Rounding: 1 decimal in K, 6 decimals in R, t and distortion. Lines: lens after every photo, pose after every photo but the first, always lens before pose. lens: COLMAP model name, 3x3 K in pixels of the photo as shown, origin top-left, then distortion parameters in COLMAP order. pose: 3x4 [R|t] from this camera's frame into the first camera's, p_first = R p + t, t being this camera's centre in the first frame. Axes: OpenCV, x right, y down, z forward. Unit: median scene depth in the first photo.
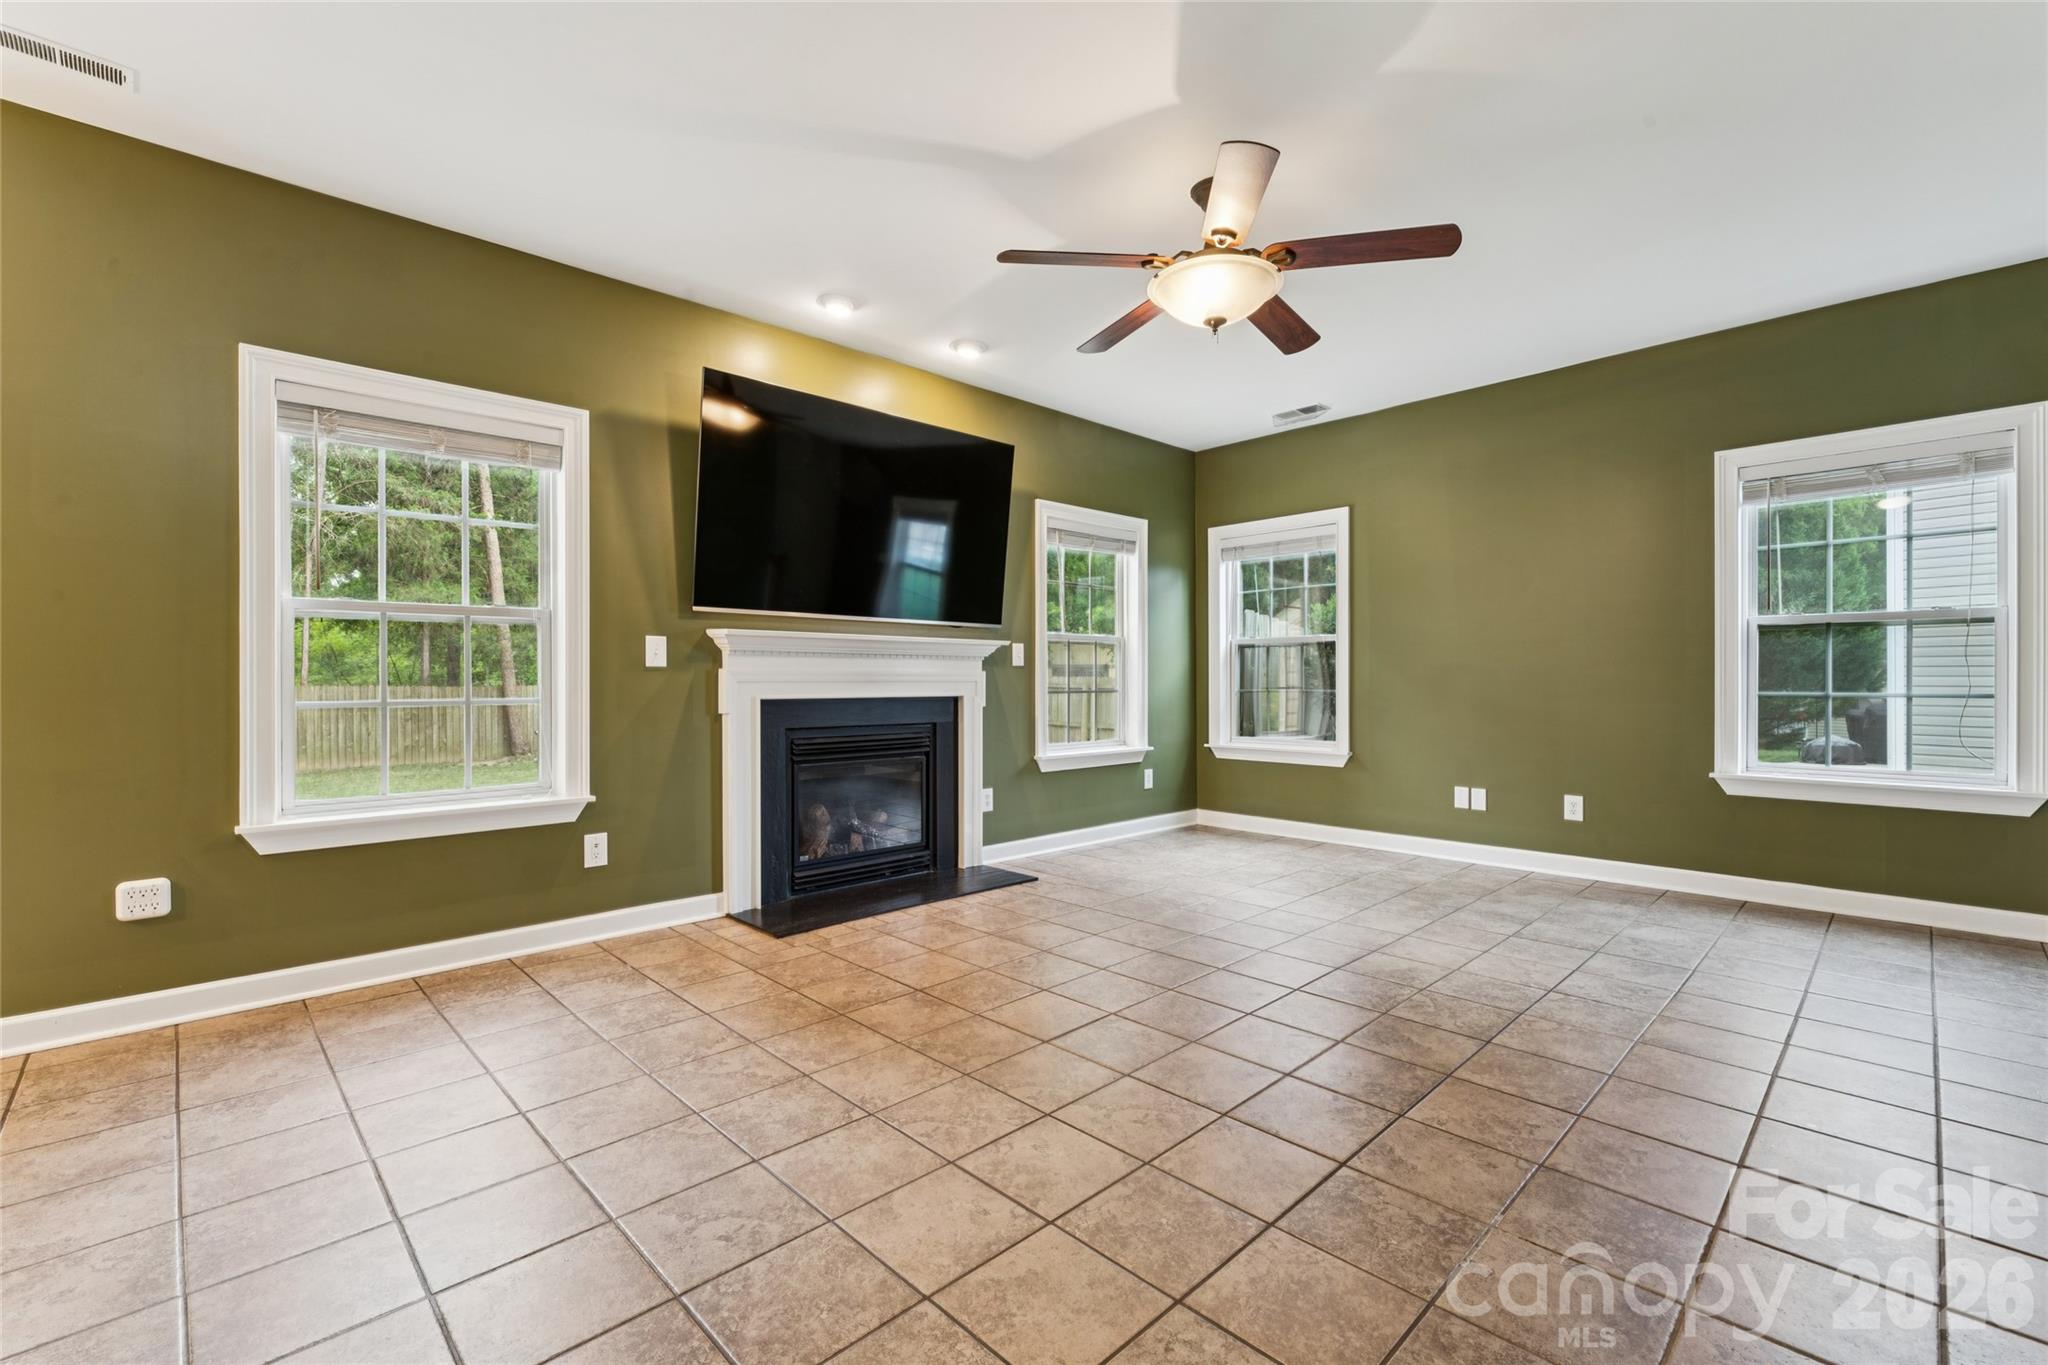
lens RADIAL K [[878.6, 0, 1027.8], [0, 878.6, 681.9], [0, 0, 1]] dist [-0.000307, 0.001055]
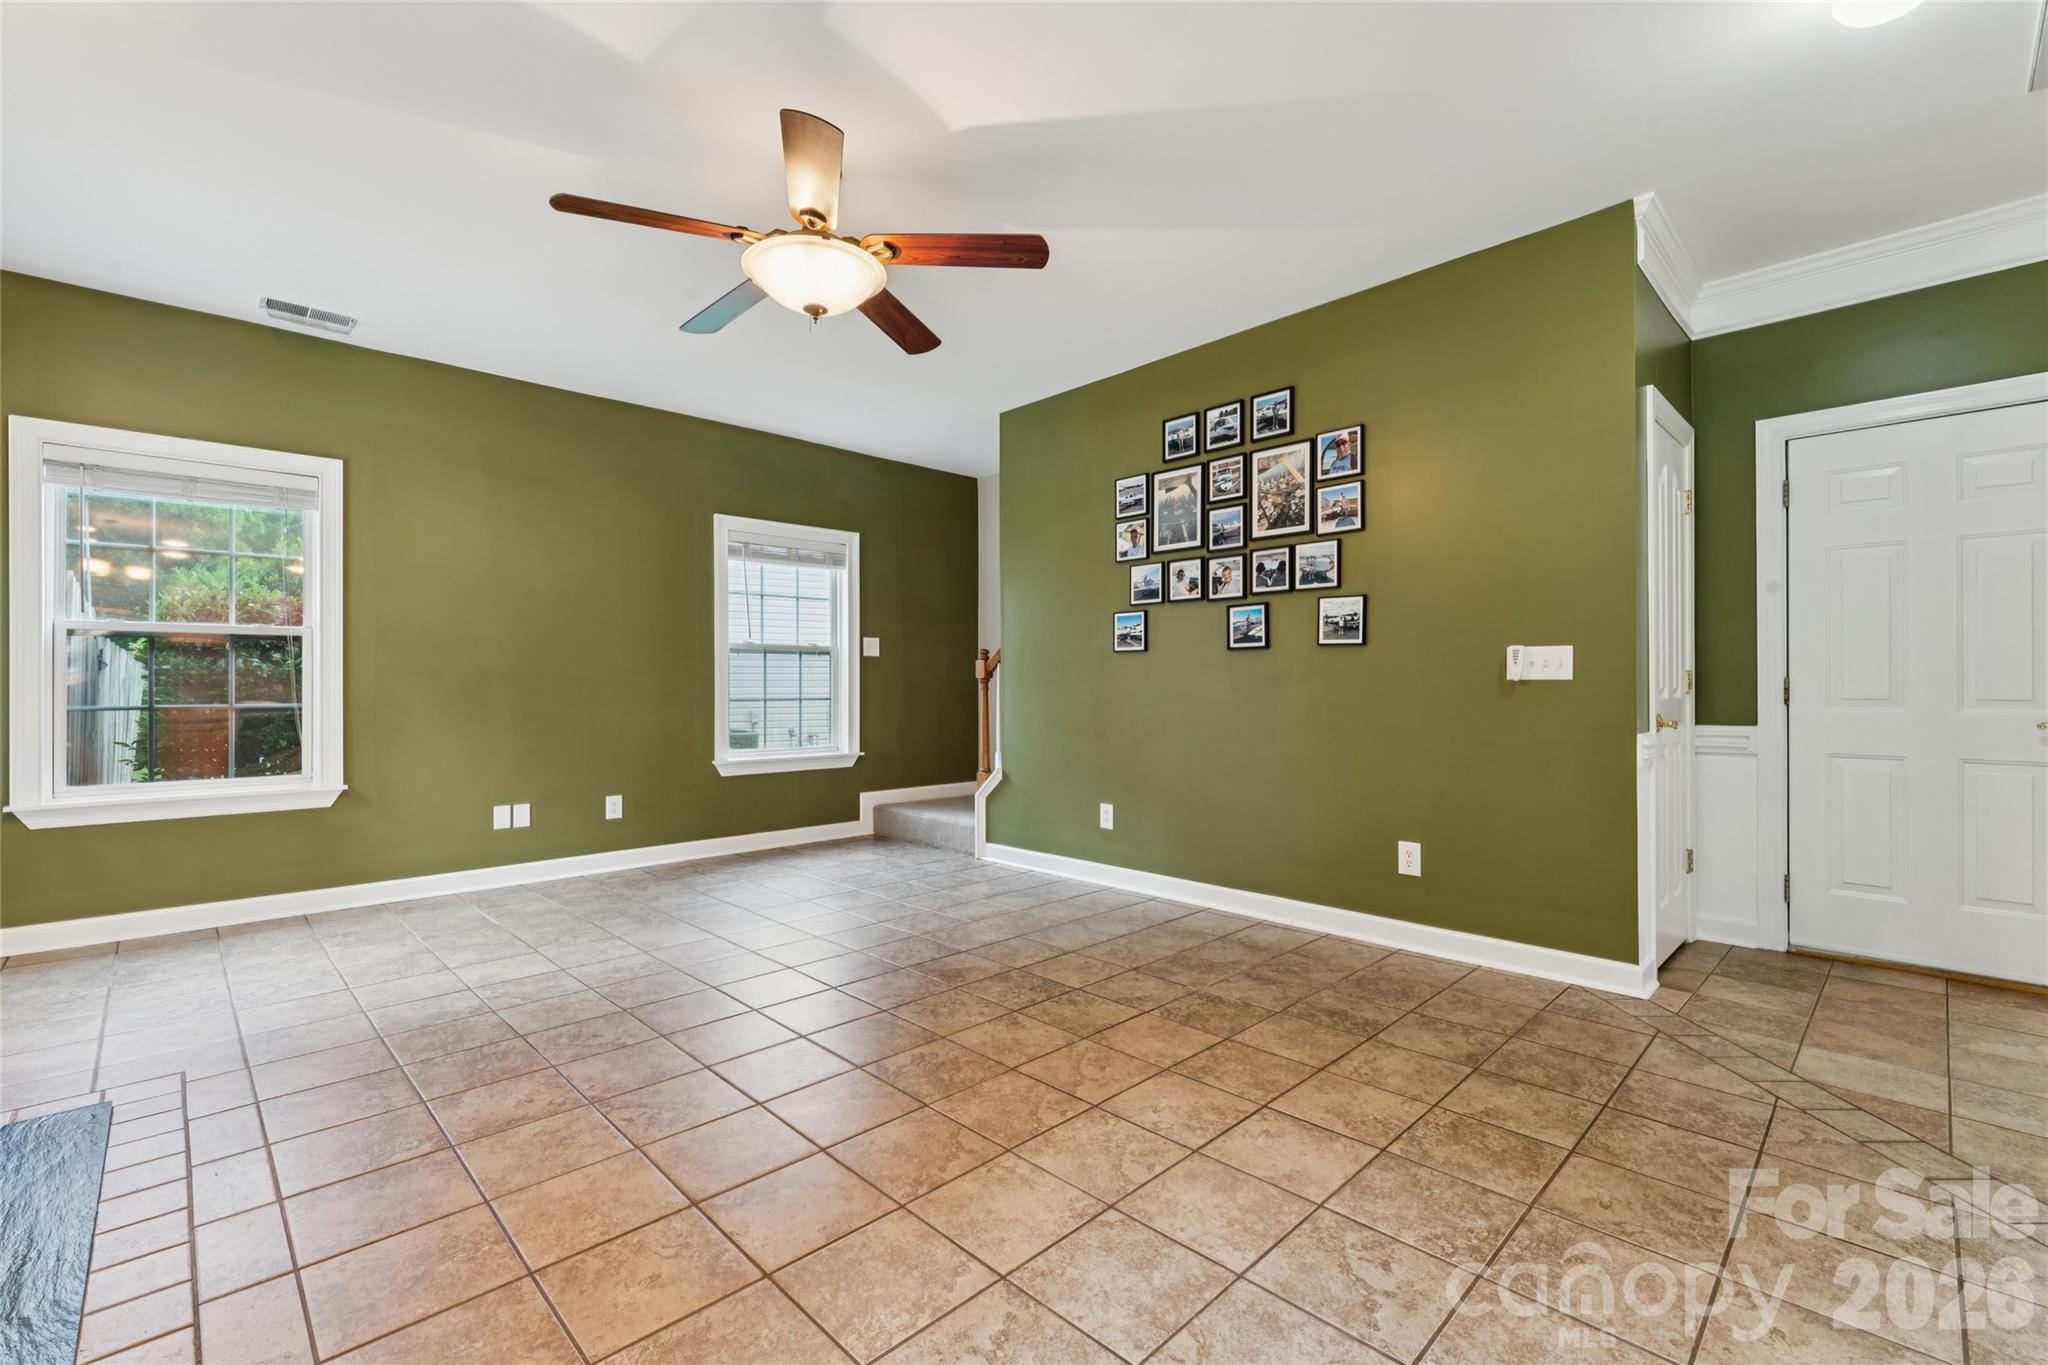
lens RADIAL K [[878.6, 0, 1027.5], [0, 878.6, 683.2], [0, 0, 1]] dist [-0.000307, 0.001055]
pose [[-0.005161, 0.008188, 0.999953, -0.673400], [0.004896, 0.999955, -0.008163, 0.002196], [-0.999975, 0.004853, -0.005201, 0.718397]]
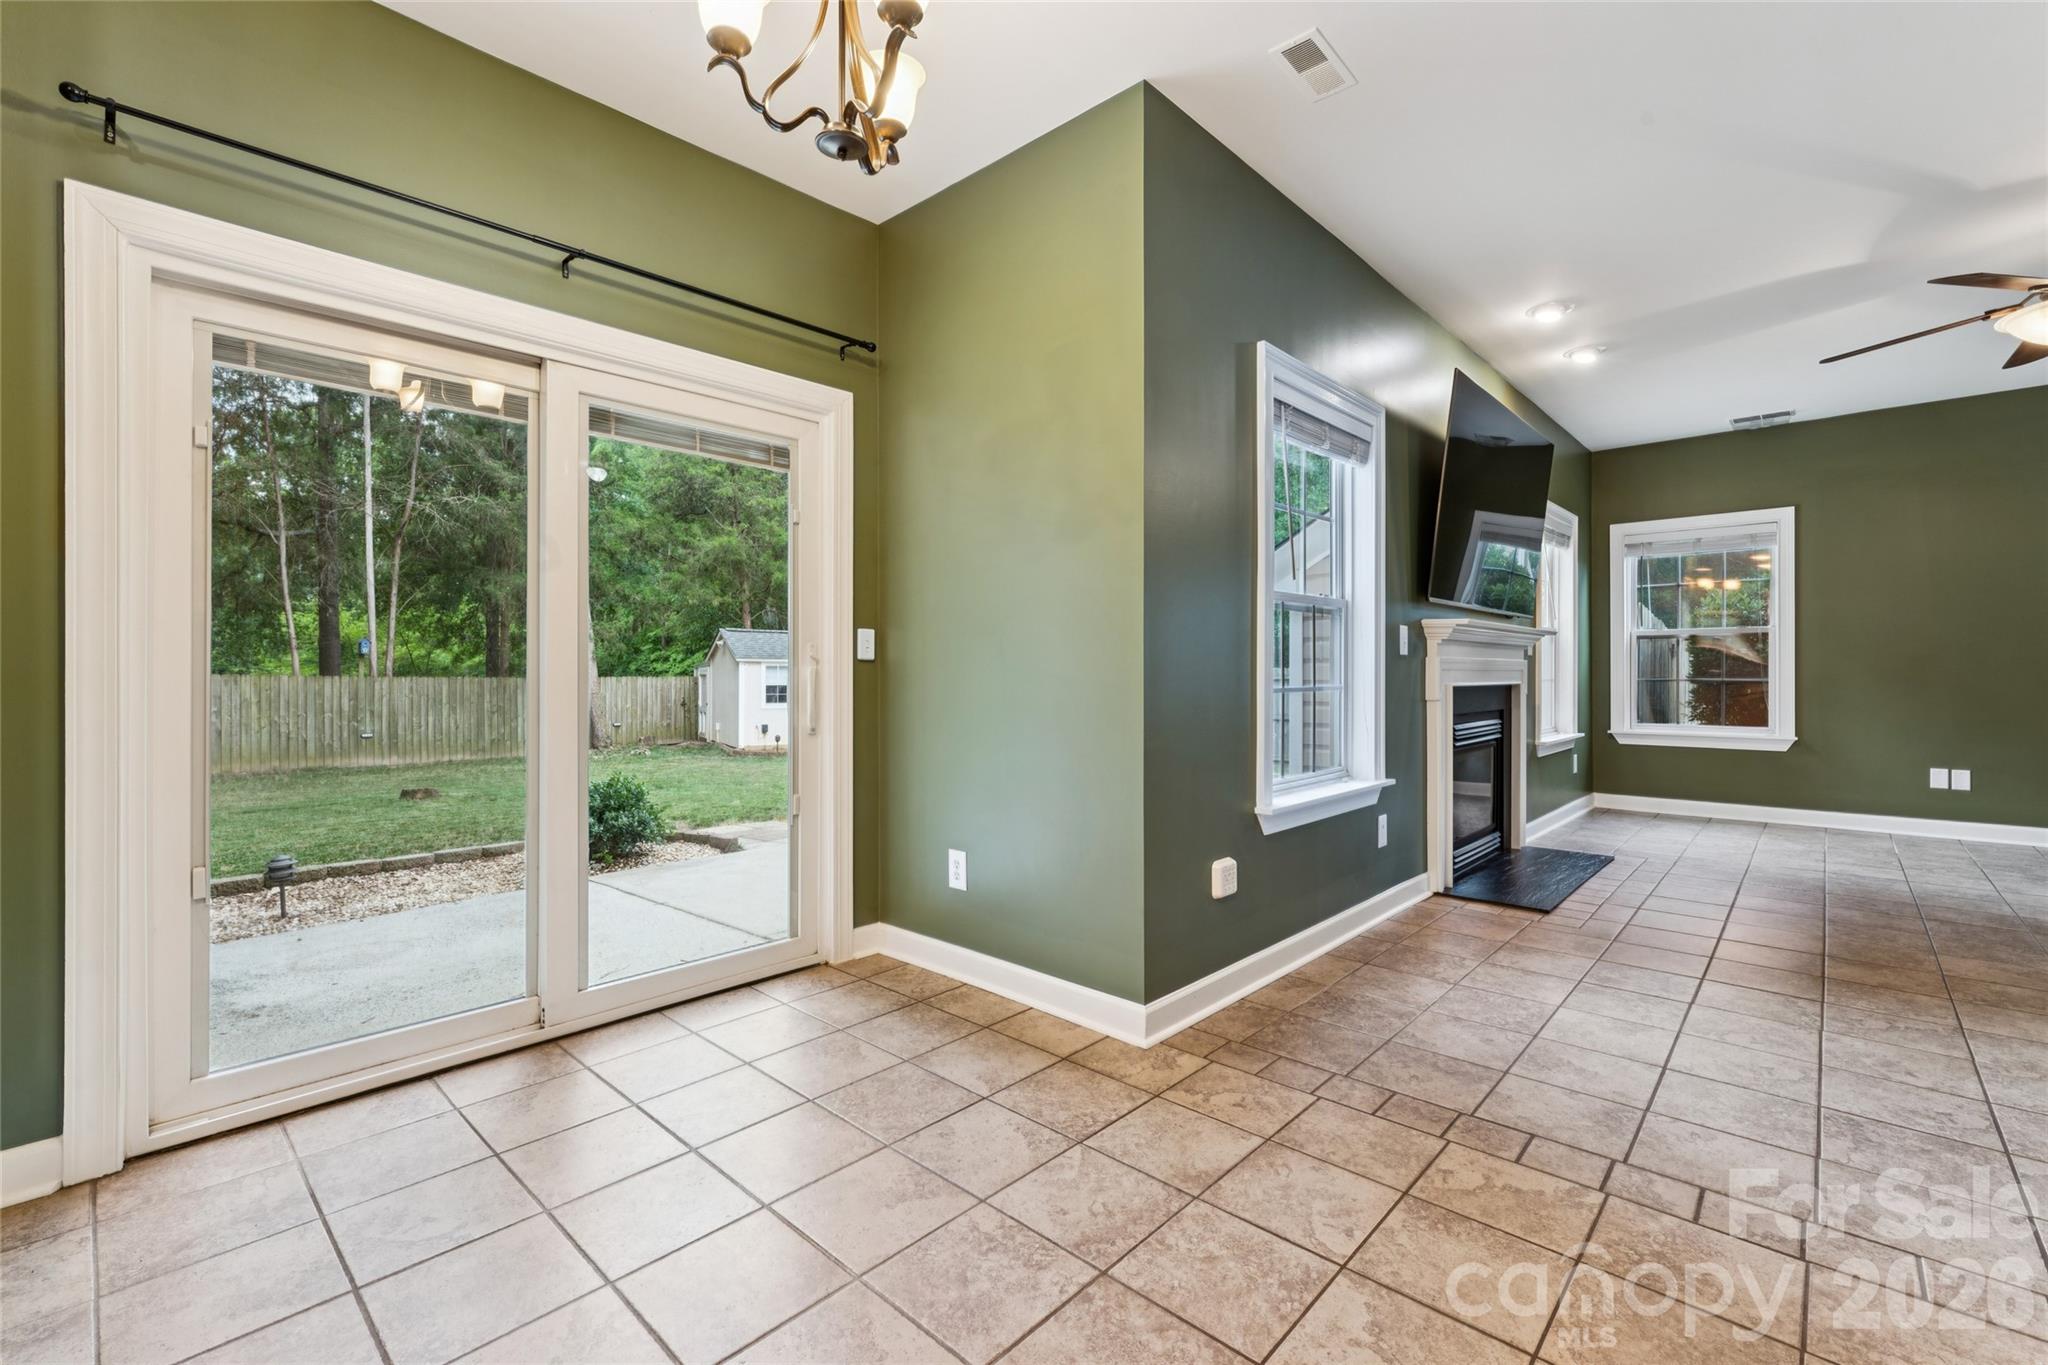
lens RADIAL K [[878.6, 0, 1023.5], [0, 878.6, 675.5], [0, 0, 1]] dist [-0.000307, 0.001055]
pose [[0.998349, 0.000070, 0.057440, -1.081122], [-0.000155, 0.999999, 0.001477, 0.006507], [-0.057440, -0.001483, 0.998348, -0.014463]]
